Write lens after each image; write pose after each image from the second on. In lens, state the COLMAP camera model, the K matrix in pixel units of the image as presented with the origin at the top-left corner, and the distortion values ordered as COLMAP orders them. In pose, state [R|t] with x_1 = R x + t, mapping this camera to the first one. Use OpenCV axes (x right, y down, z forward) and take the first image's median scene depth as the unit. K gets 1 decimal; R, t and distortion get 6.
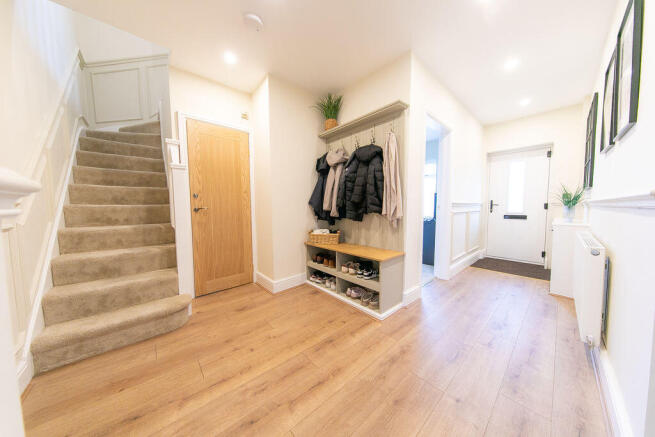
lens RADIAL K [[207.5, 0, 327.5], [0, 207.5, 218.5], [0, 0, 1]] dist [-0.000015, -0.000035]
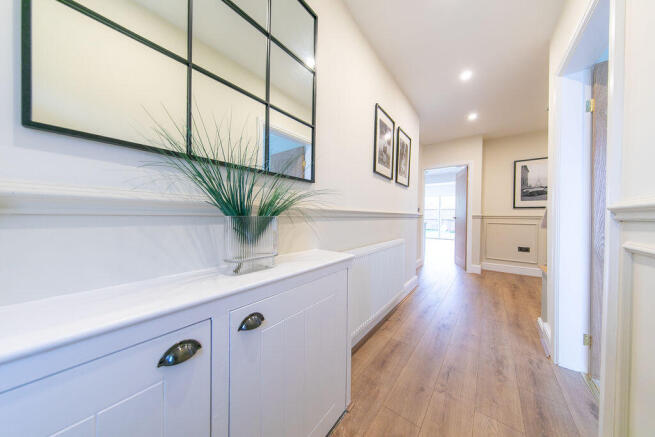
lens RADIAL K [[207.5, 0, 327.5], [0, 207.5, 218.5], [0, 0, 1]] dist [-0.000015, -0.000035]
pose [[-0.984232, -0.002575, -0.176864, 1.272685], [-0.015580, 0.997270, 0.072182, -0.097856], [0.176196, 0.073800, -0.981585, 1.501149]]
